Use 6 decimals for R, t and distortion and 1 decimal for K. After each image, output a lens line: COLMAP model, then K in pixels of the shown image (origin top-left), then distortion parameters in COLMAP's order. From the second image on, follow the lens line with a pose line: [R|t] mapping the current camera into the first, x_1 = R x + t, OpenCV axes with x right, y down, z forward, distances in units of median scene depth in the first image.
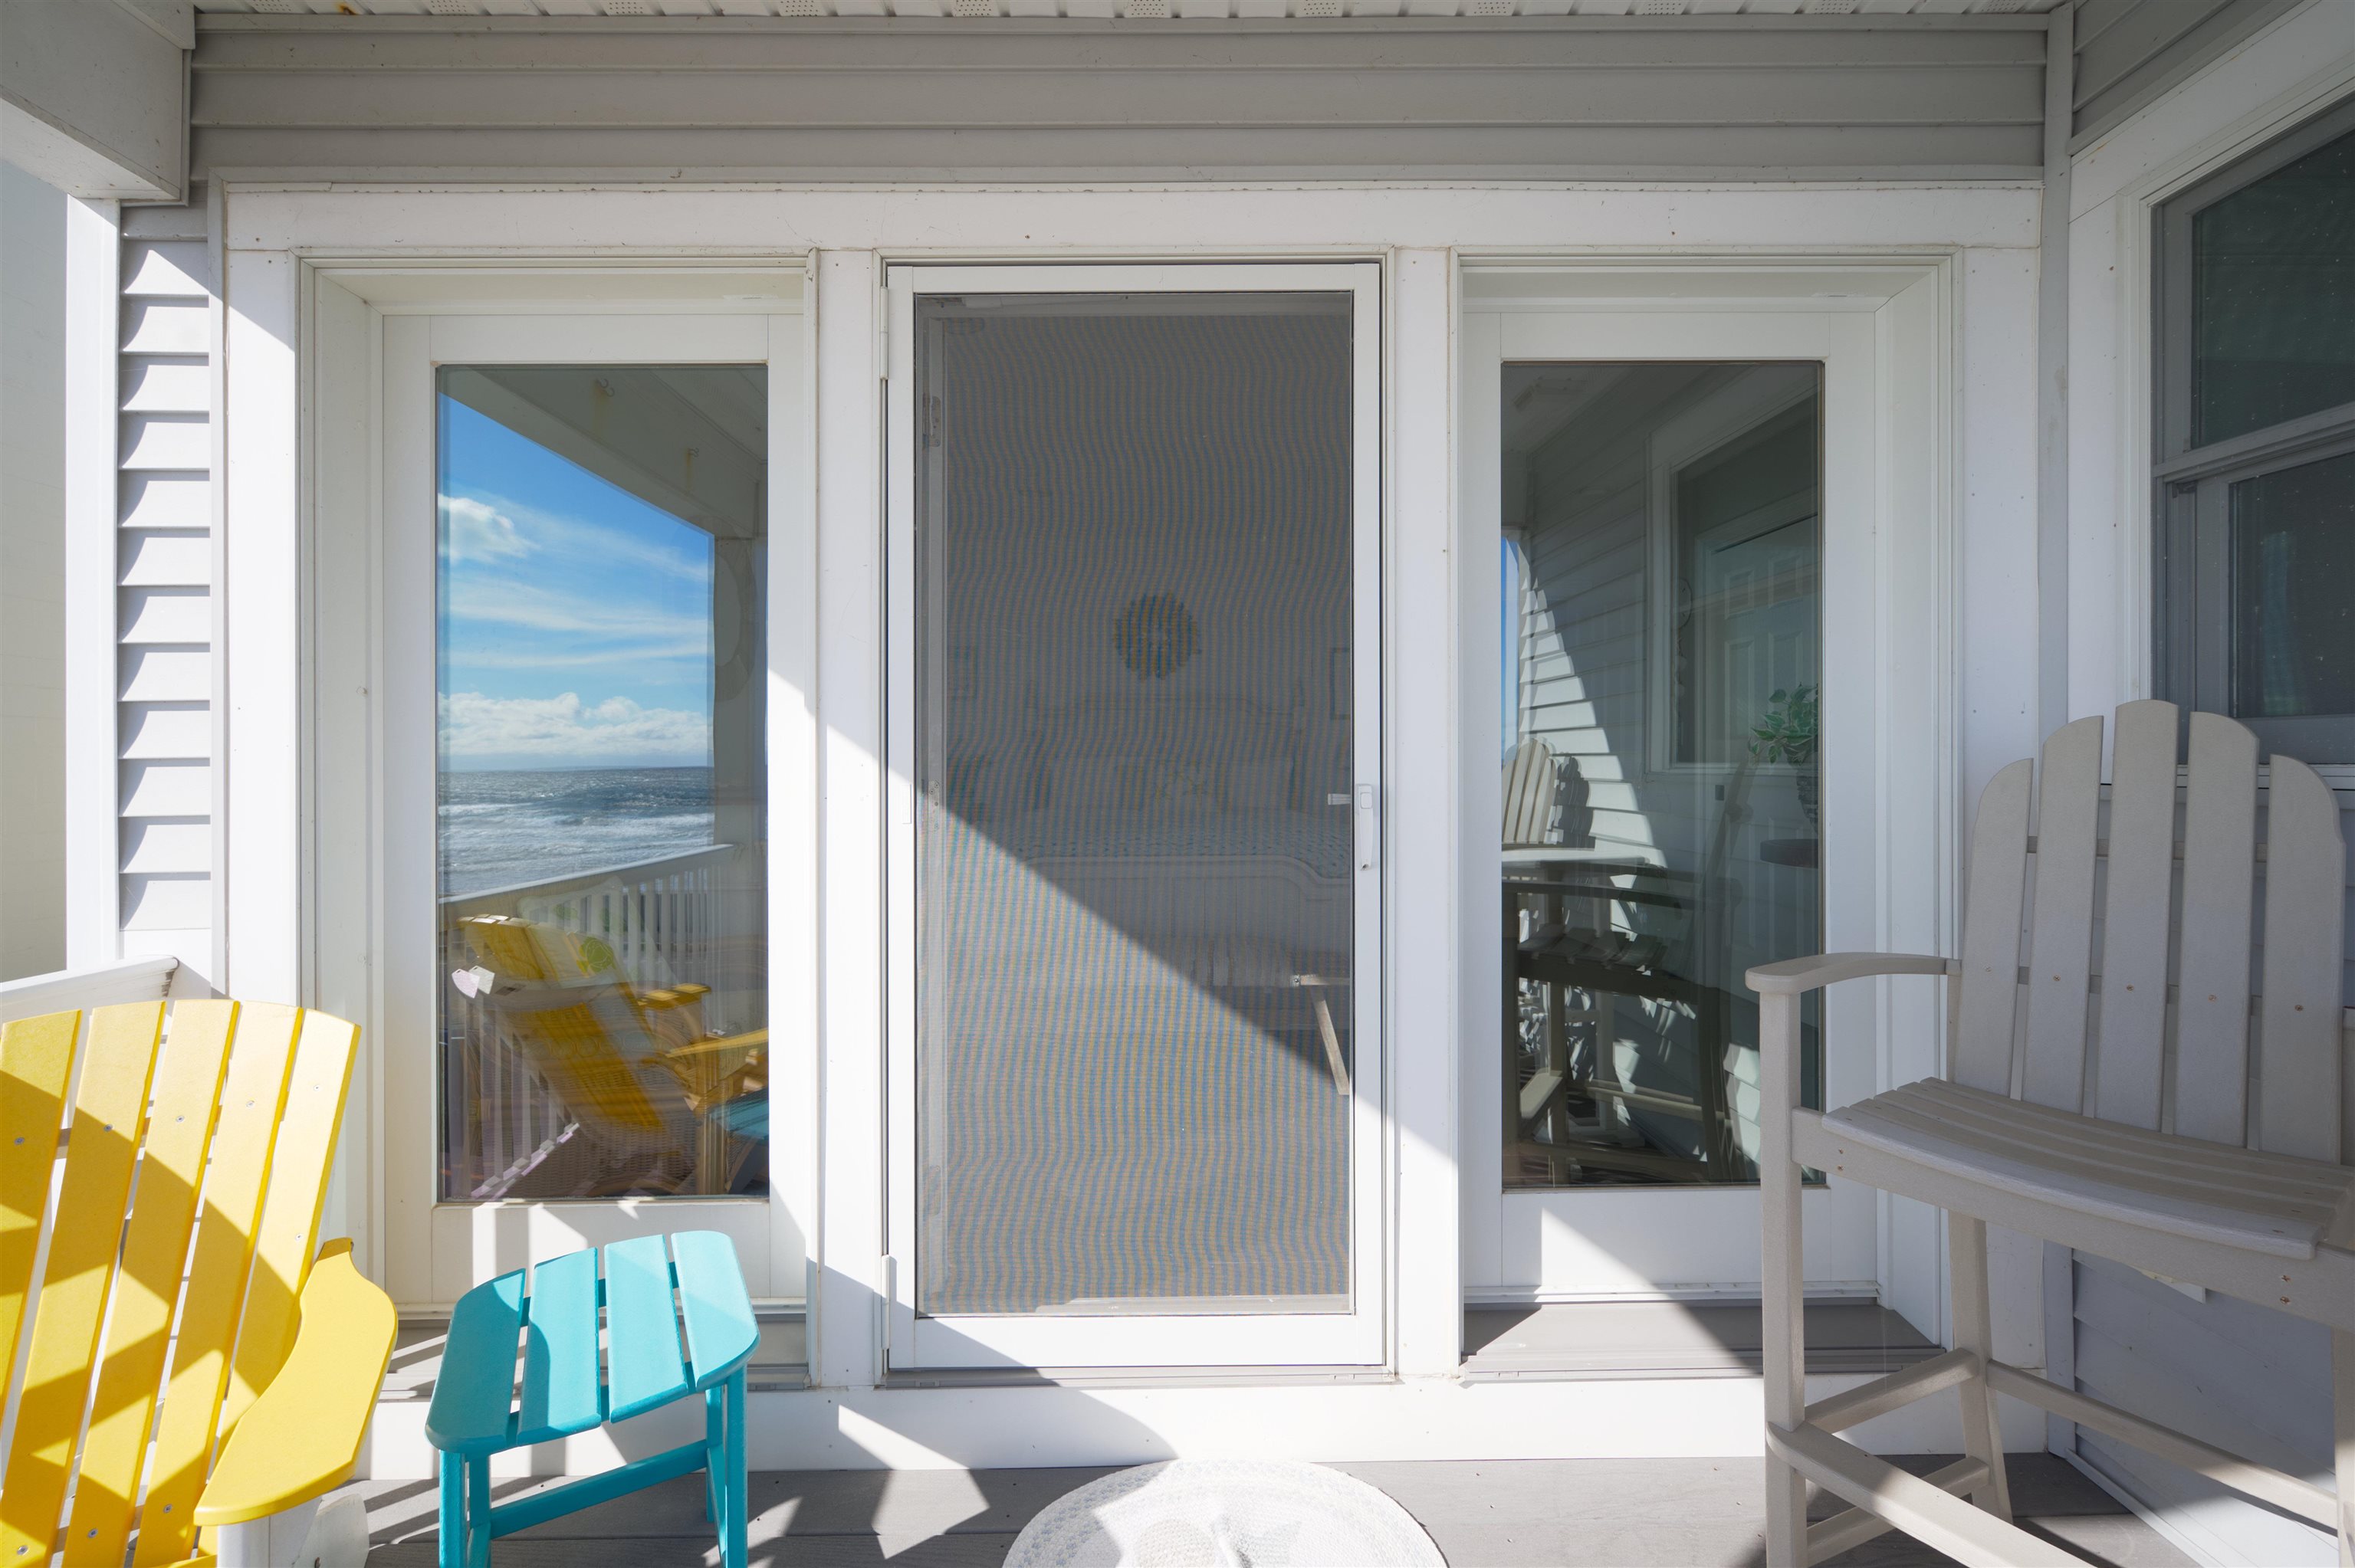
lens RADIAL K [[999.7, 0, 1176.1], [0, 999.7, 747.7], [0, 0, 1]] dist [-0.000158, -0.000026]
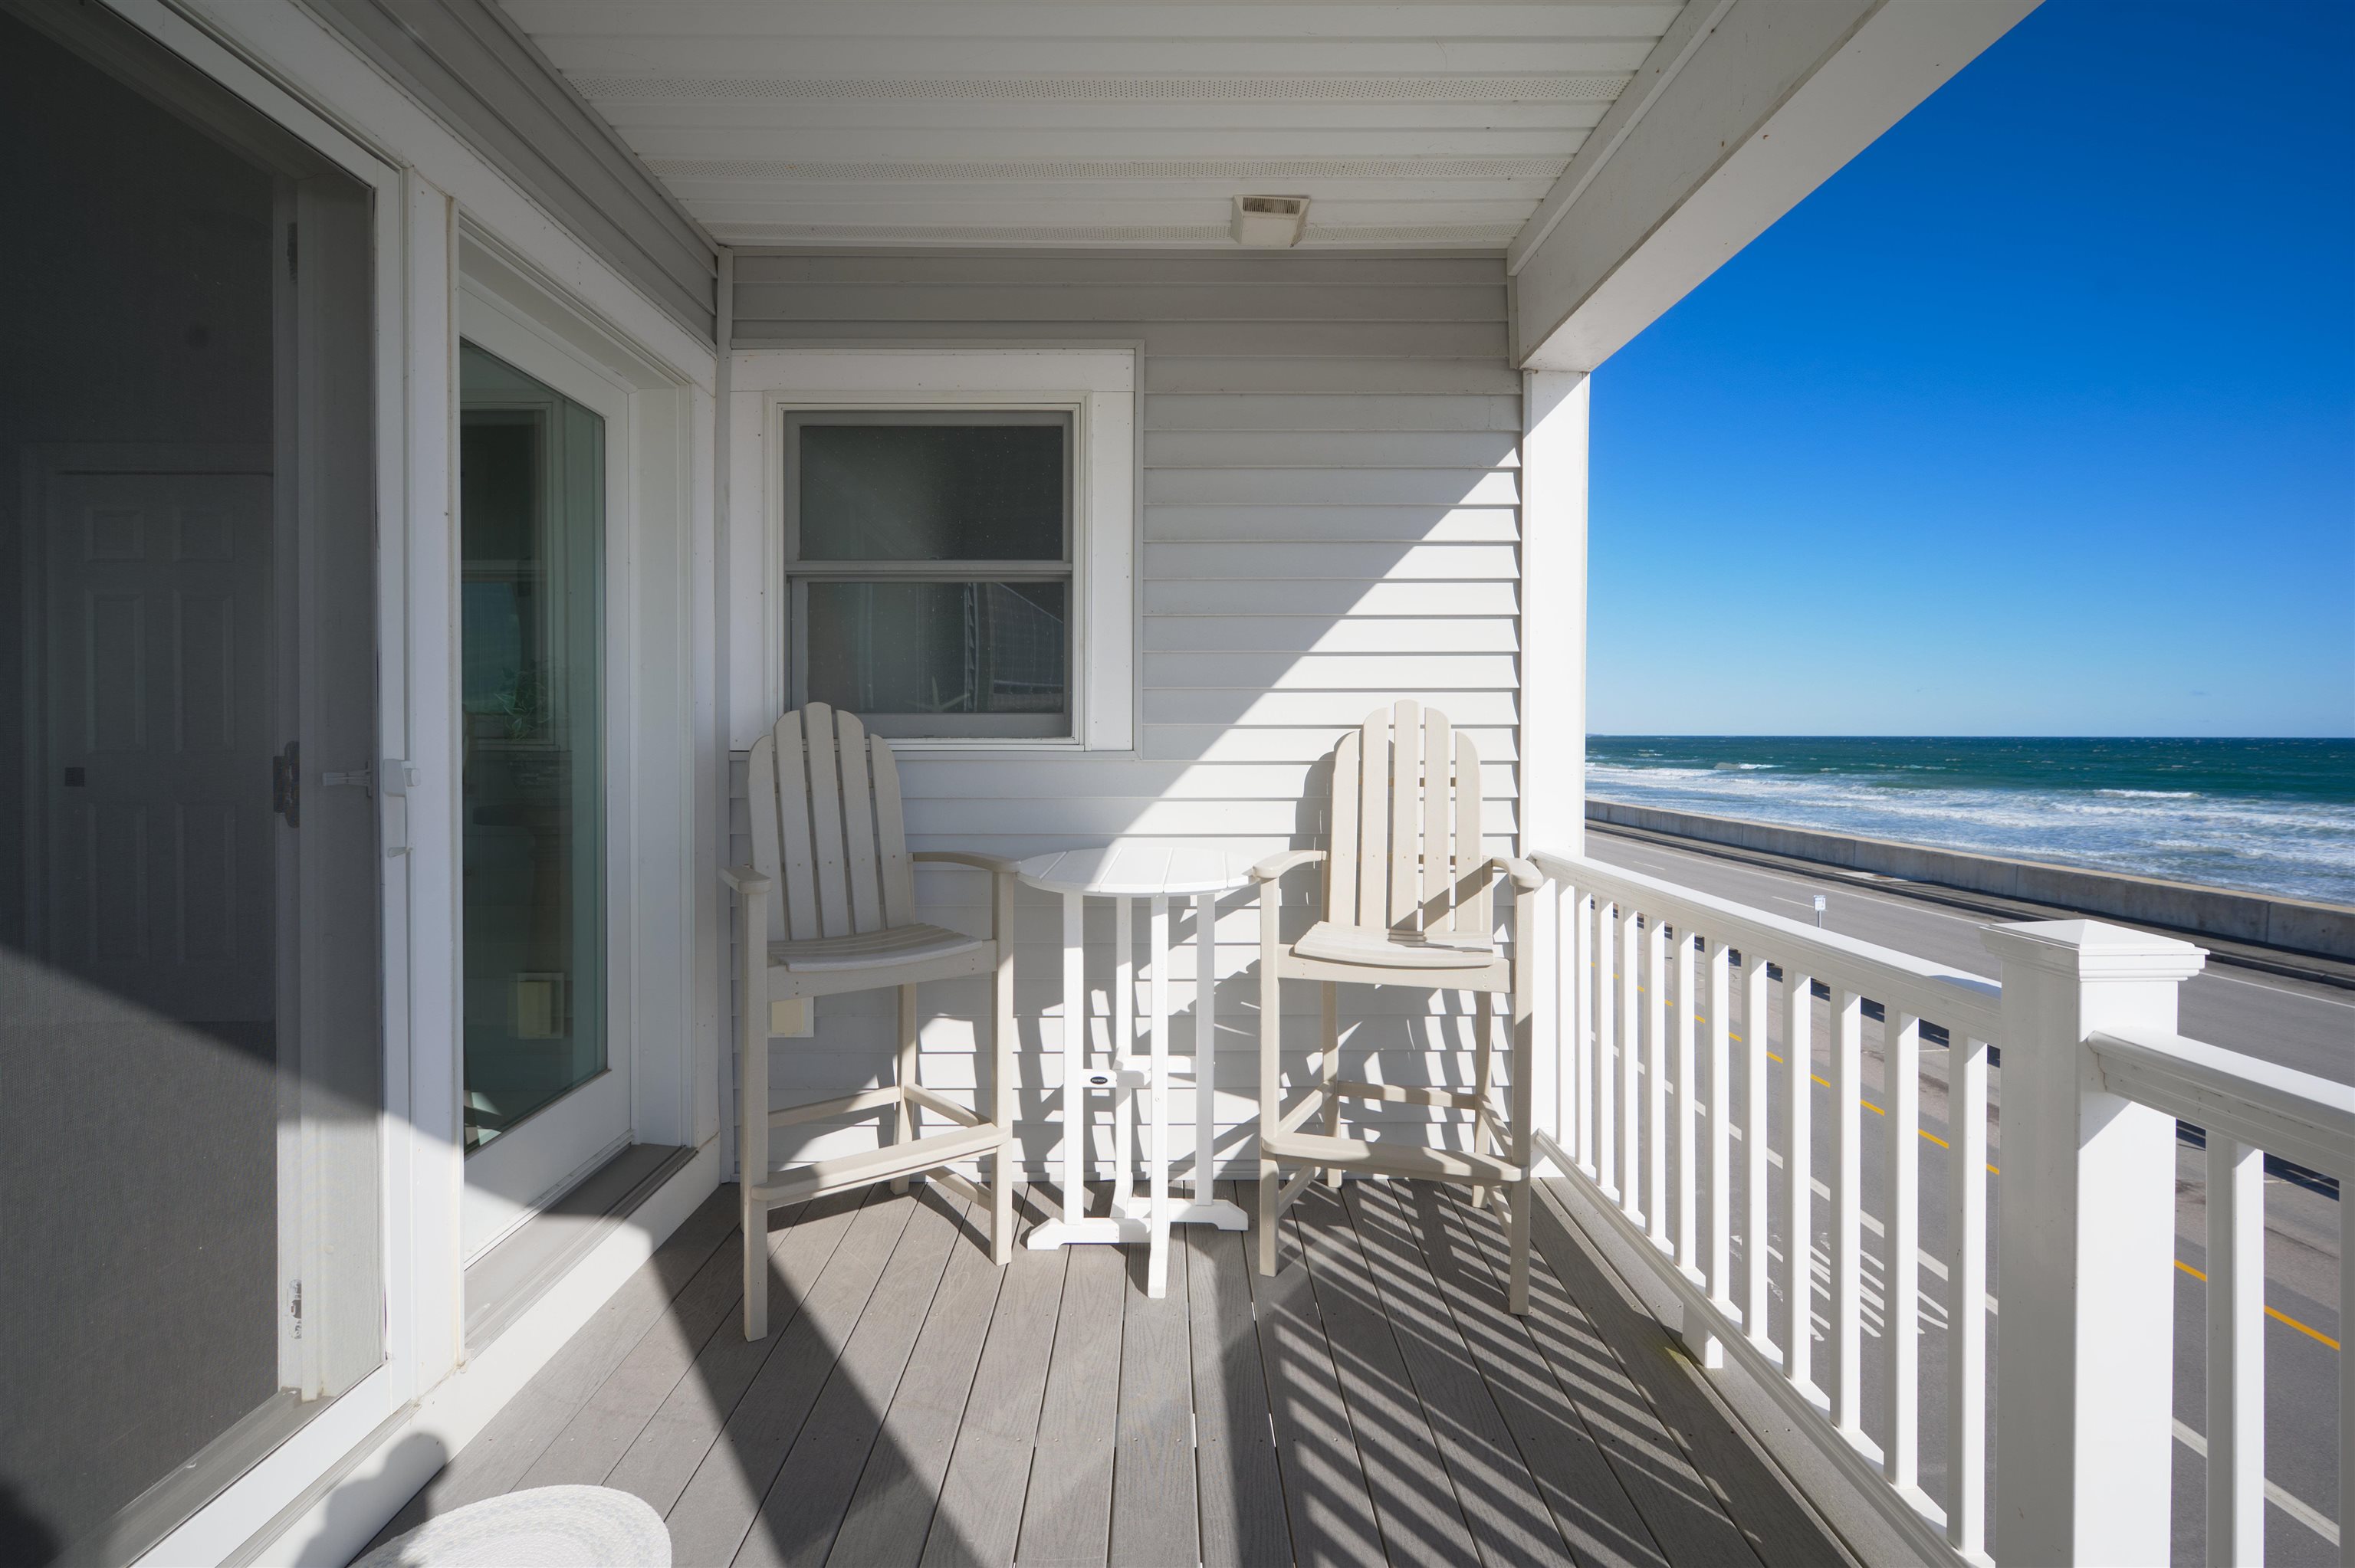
lens RADIAL K [[1080.9, 0, 1179.3], [0, 1080.9, 745.2], [0, 0, 1]] dist [0.002448, 0.000227]
pose [[-0.022813, -0.002872, 0.999736, -0.762569], [-0.011608, 0.999929, 0.002608, 0.012188], [-0.999672, -0.011545, -0.022844, 0.316335]]
